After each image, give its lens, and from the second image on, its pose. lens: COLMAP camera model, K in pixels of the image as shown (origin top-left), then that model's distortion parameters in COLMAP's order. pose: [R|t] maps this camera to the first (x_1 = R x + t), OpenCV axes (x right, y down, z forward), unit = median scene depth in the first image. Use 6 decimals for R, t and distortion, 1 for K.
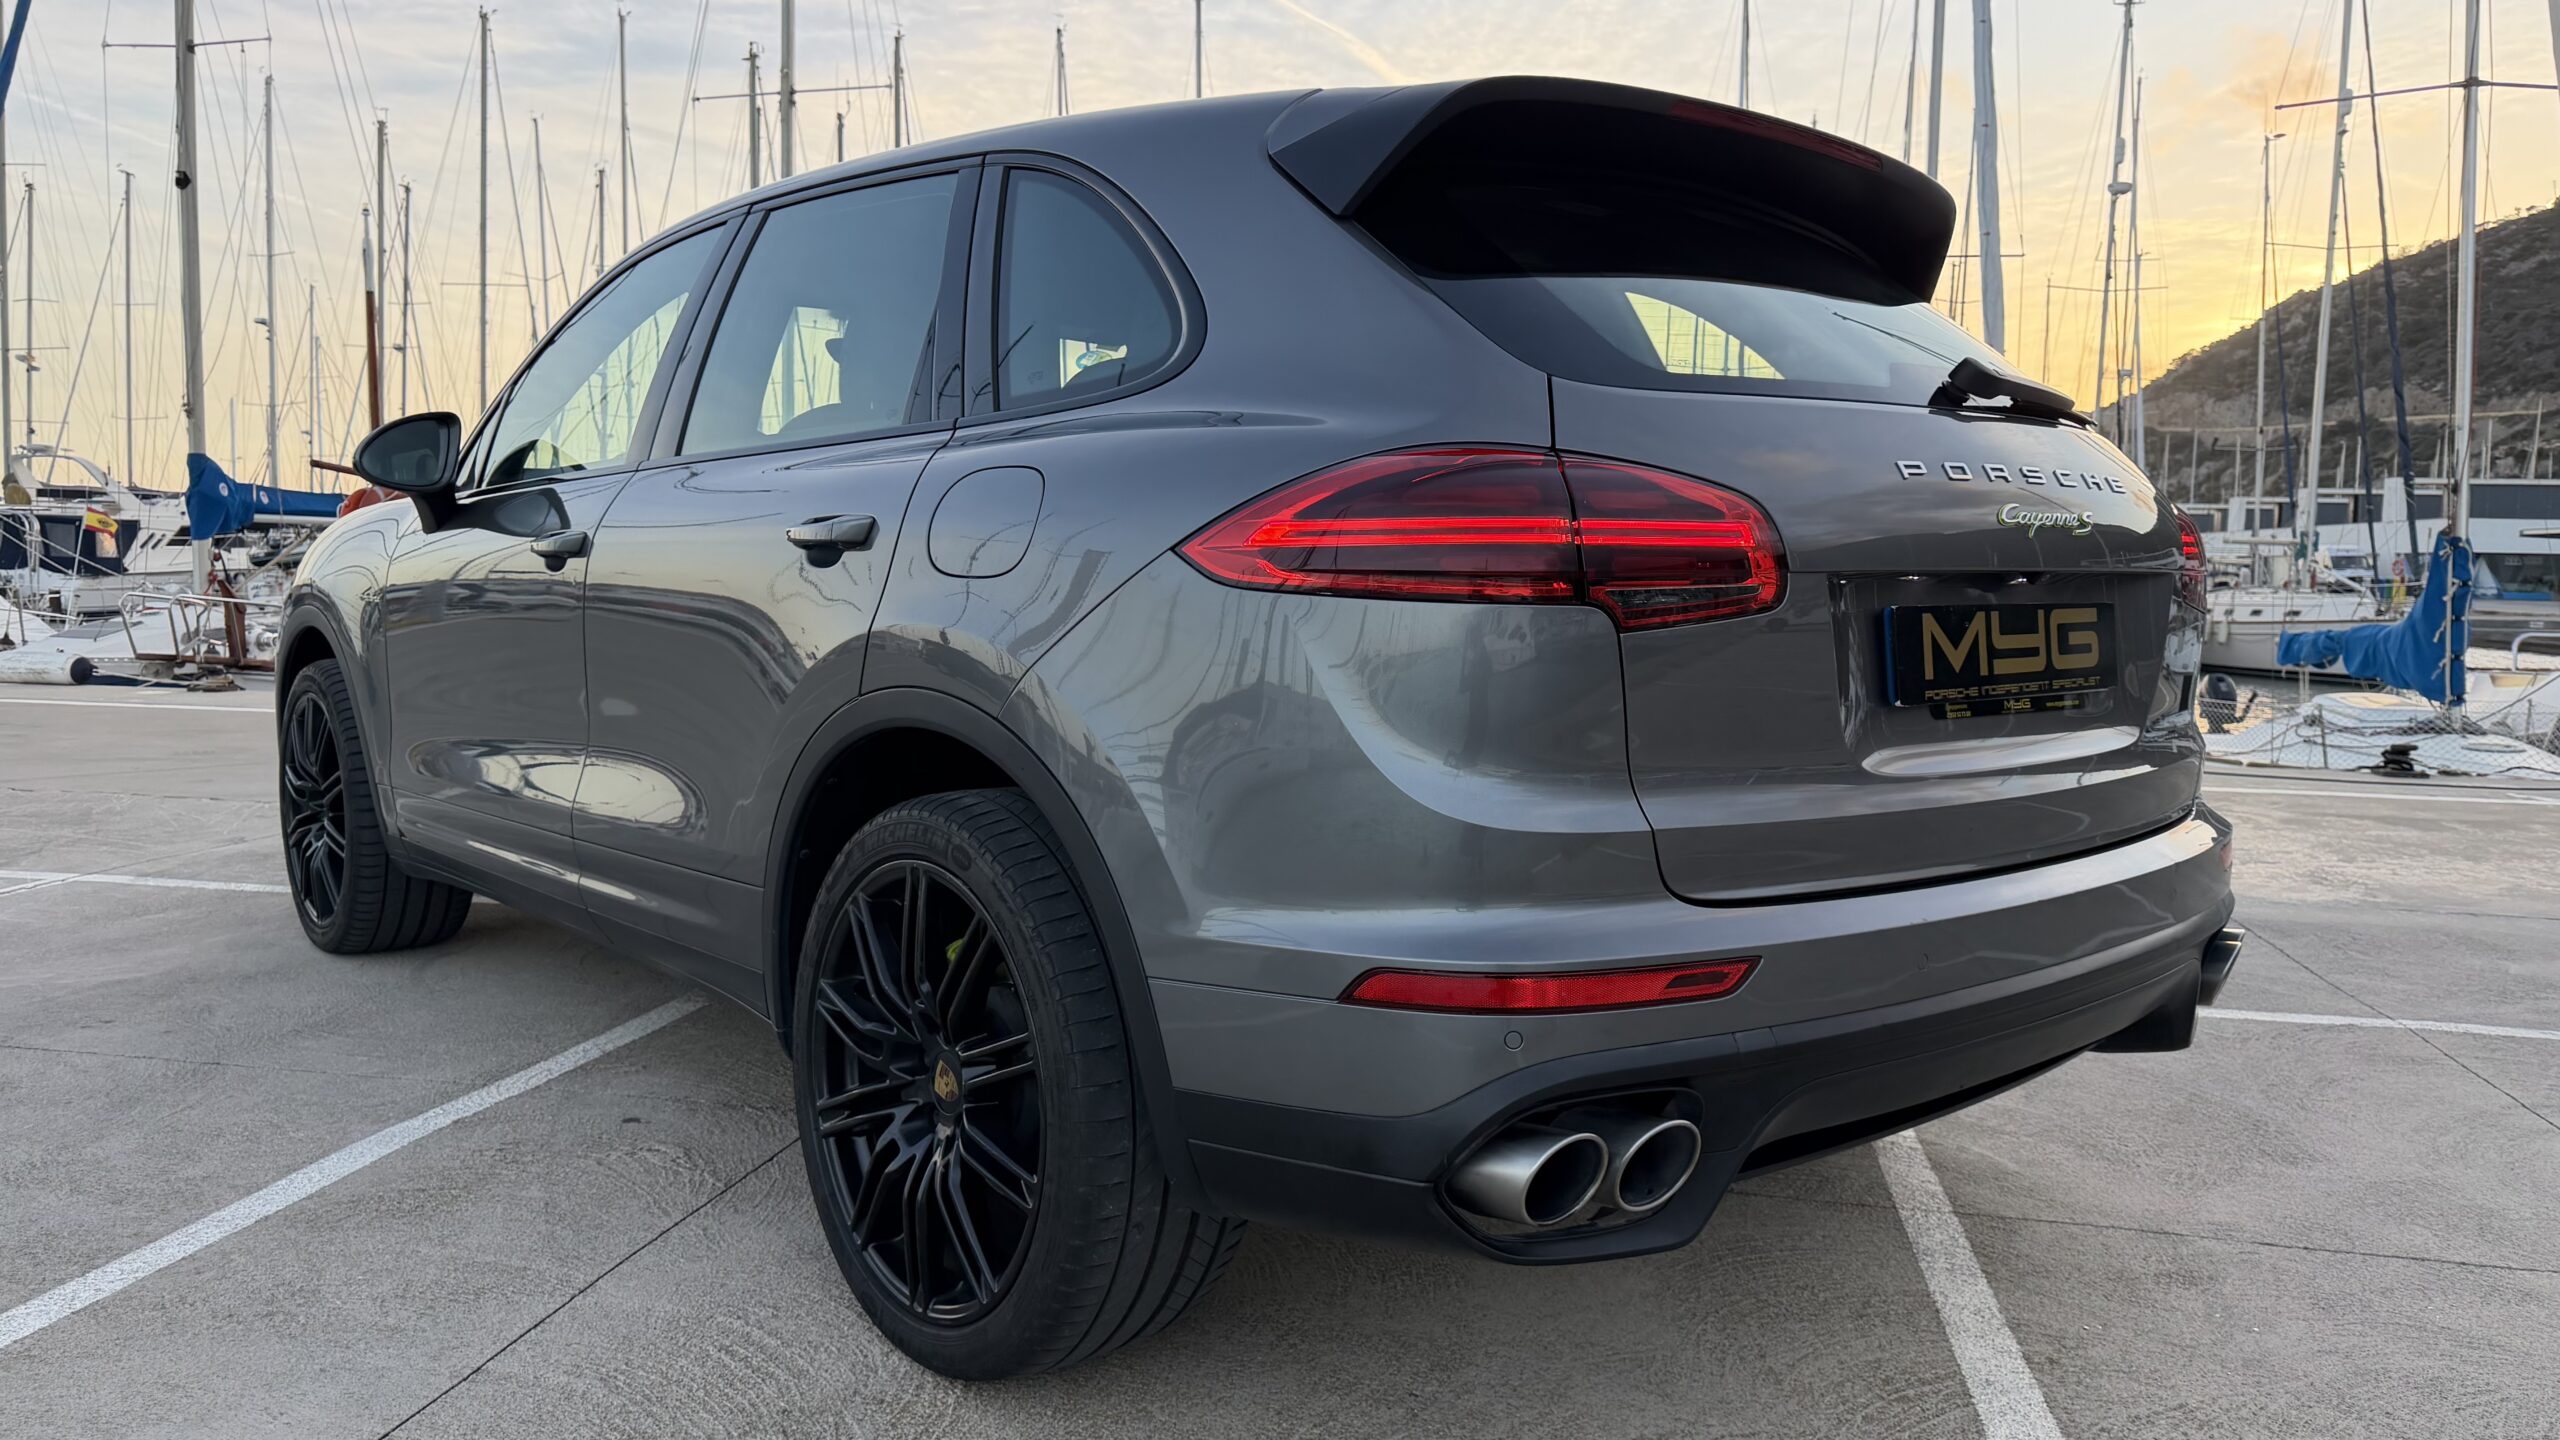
lens RADIAL K [[1869.6, 0, 1280.0], [0, 1869.6, 720.0], [0, 0, 1]] dist [-0.005670, -0.008480]
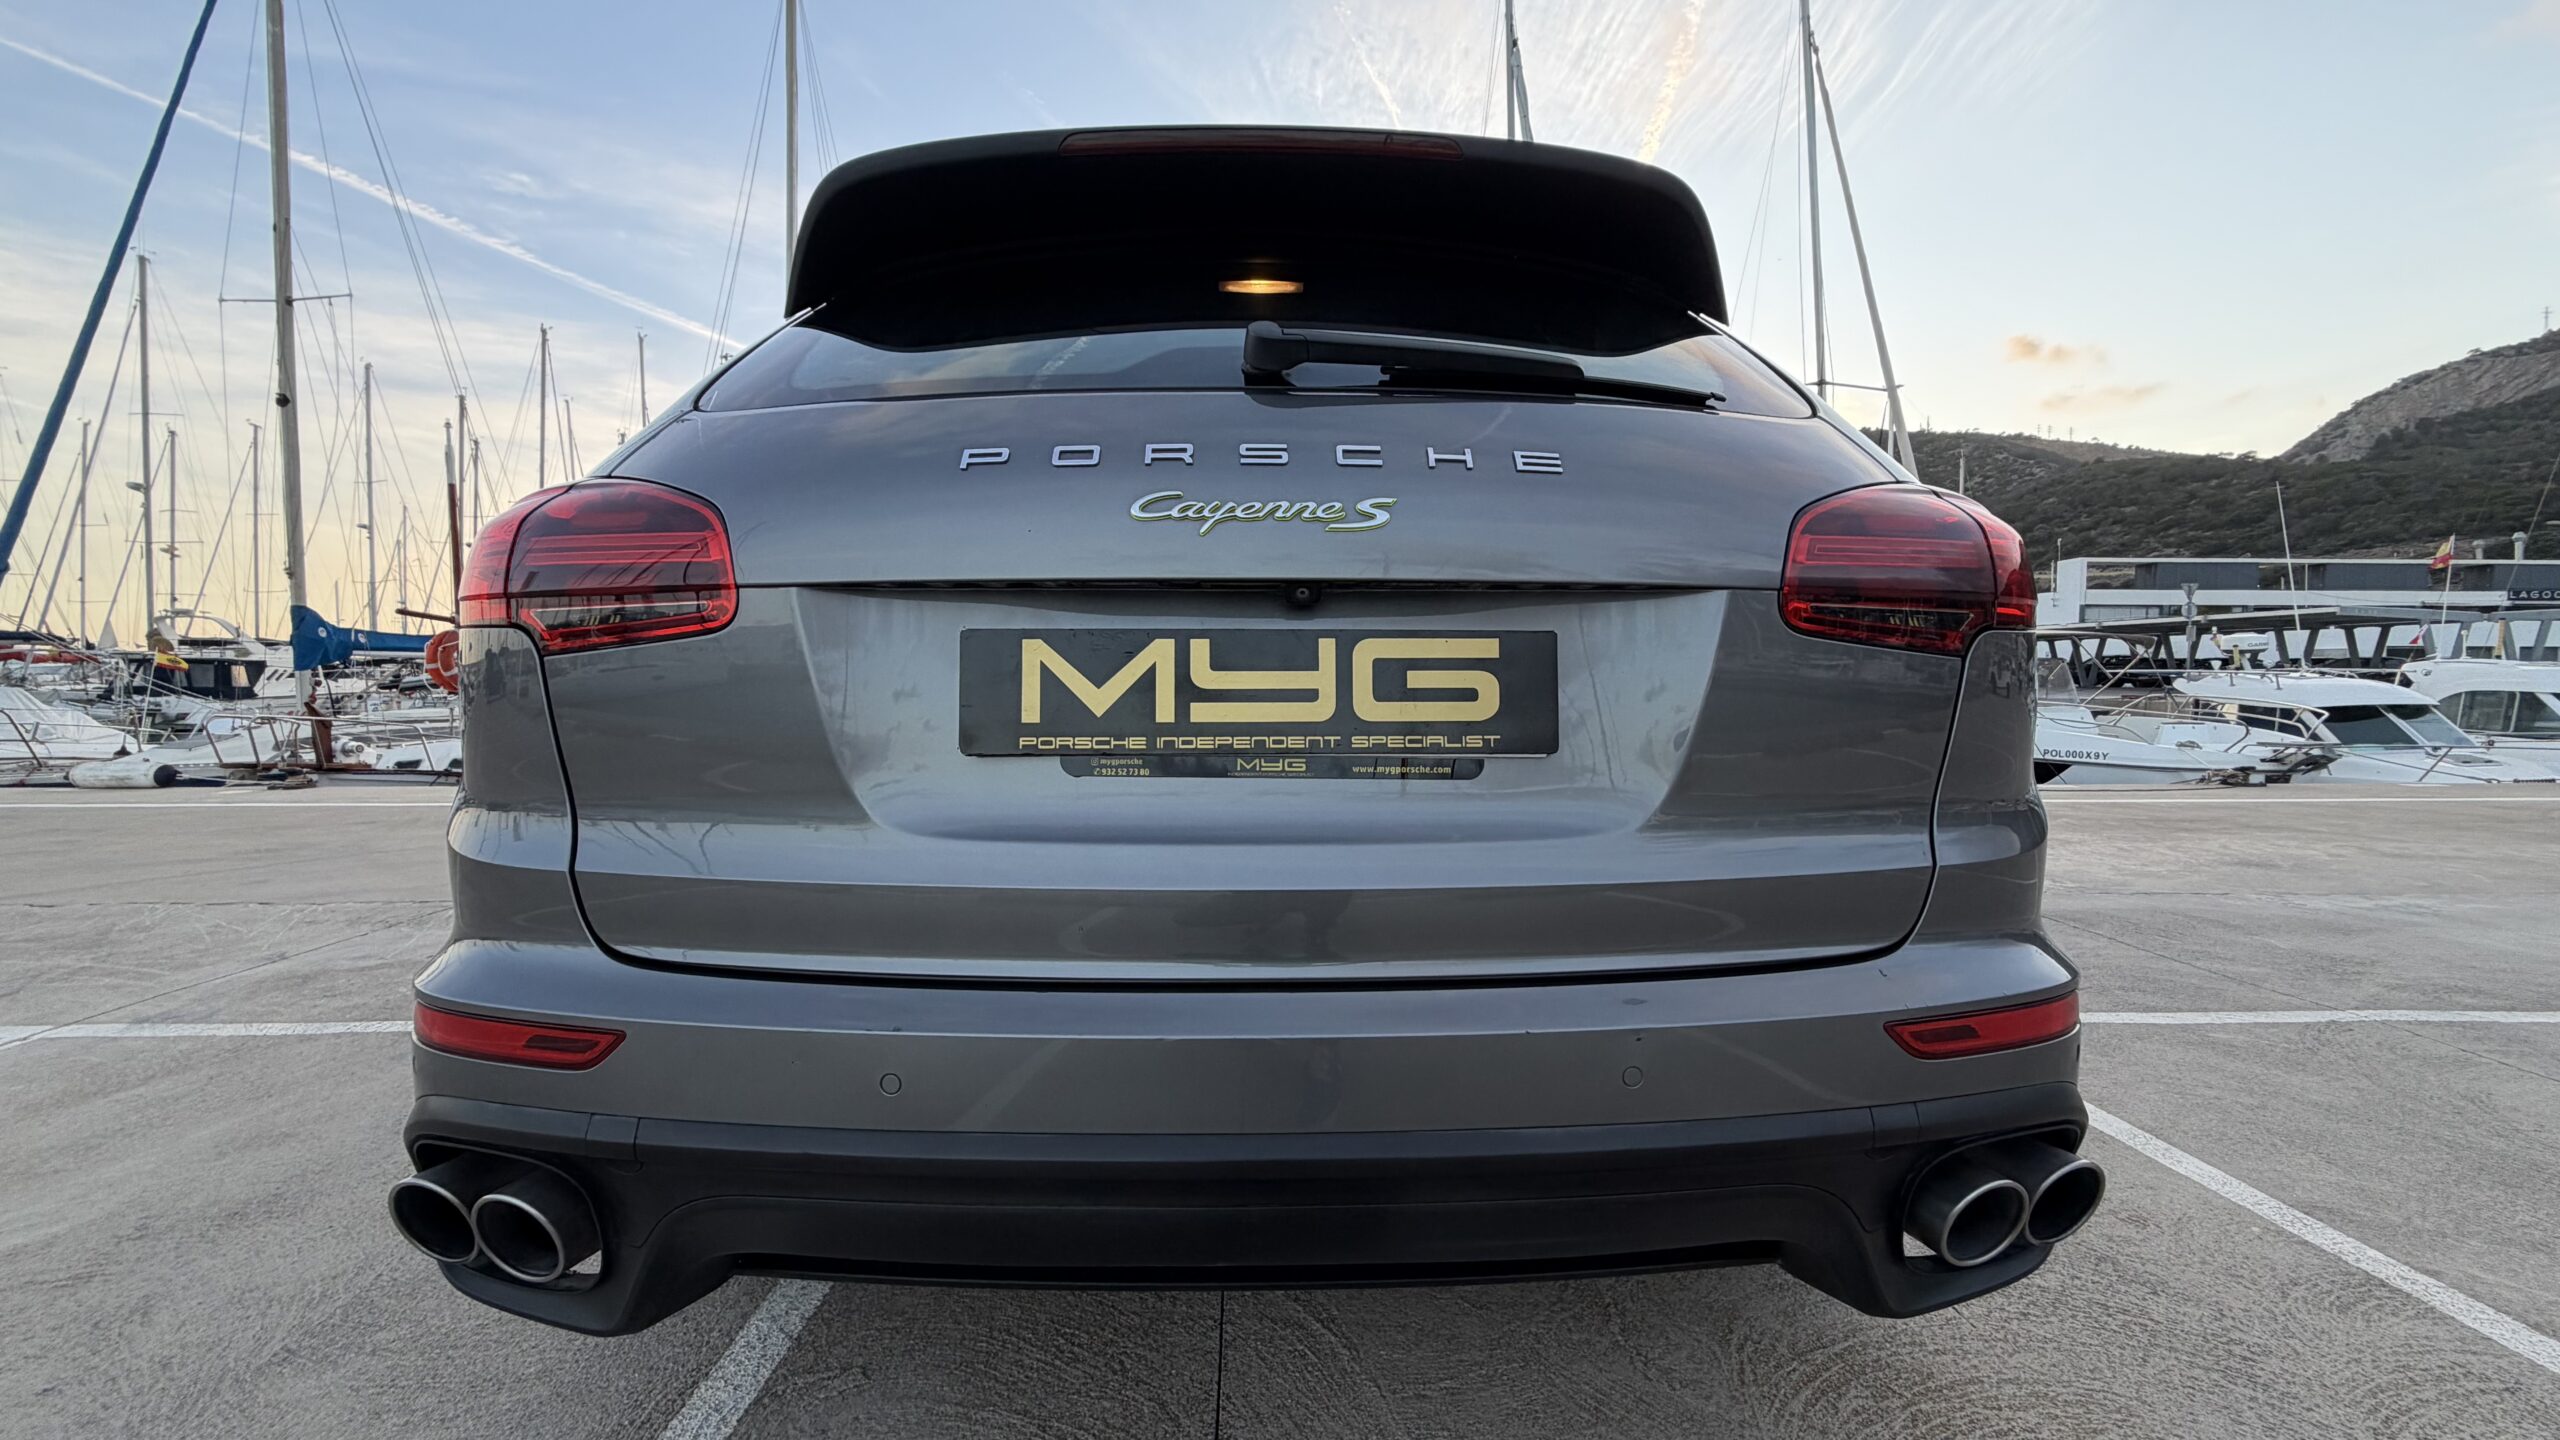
lens RADIAL K [[1036.5, 0, 1315.2], [0, 1036.5, 715.4], [0, 0, 1]] dist [0.004831, -0.000240]
pose [[0.971603, -0.026488, 0.235128, -0.053020], [0.037111, 0.998475, -0.040870, -0.007262], [-0.233687, 0.048435, 0.971105, 0.114117]]
